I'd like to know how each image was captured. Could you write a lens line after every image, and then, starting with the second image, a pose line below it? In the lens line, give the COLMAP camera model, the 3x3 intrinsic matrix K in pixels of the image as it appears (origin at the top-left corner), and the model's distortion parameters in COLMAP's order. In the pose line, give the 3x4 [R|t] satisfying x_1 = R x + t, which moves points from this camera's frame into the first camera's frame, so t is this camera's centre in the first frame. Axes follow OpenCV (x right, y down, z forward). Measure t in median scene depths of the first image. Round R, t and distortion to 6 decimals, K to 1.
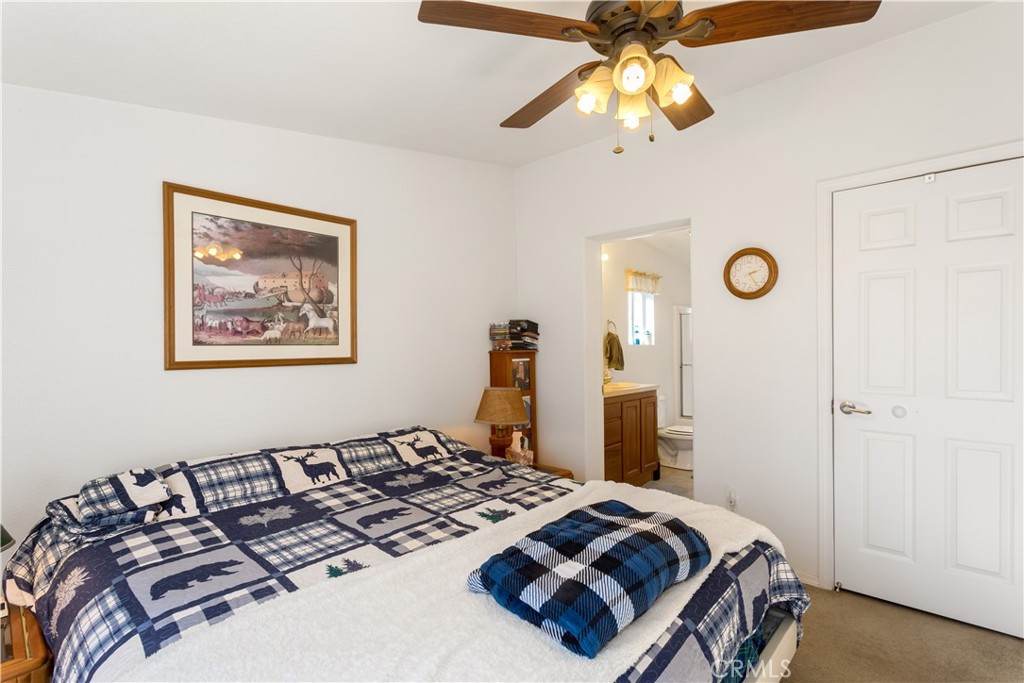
lens RADIAL K [[492.3, 0, 506.1], [0, 492.3, 346.5], [0, 0, 1]] dist [-0.001143, 0.000202]
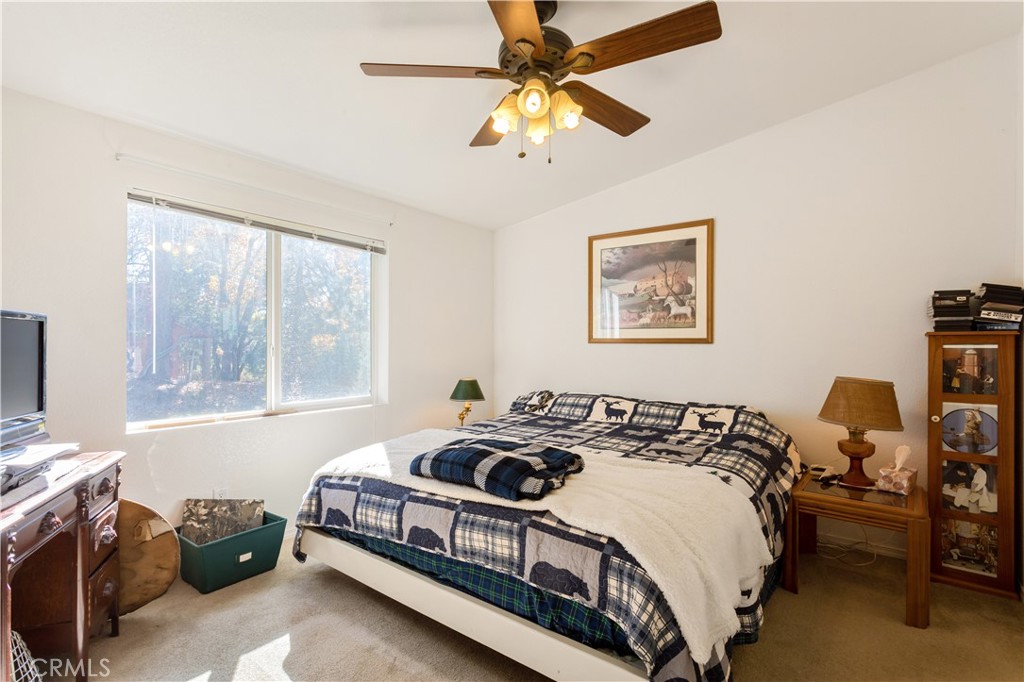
lens RADIAL K [[485.8, 0, 511.7], [0, 485.8, 343.5], [0, 0, 1]] dist [0.000009, 0.000762]
pose [[0.083426, 0.010919, -0.996454, 0.811592], [-0.005523, 0.999930, 0.010495, 0.025787], [0.996499, 0.004628, 0.083481, 0.457305]]
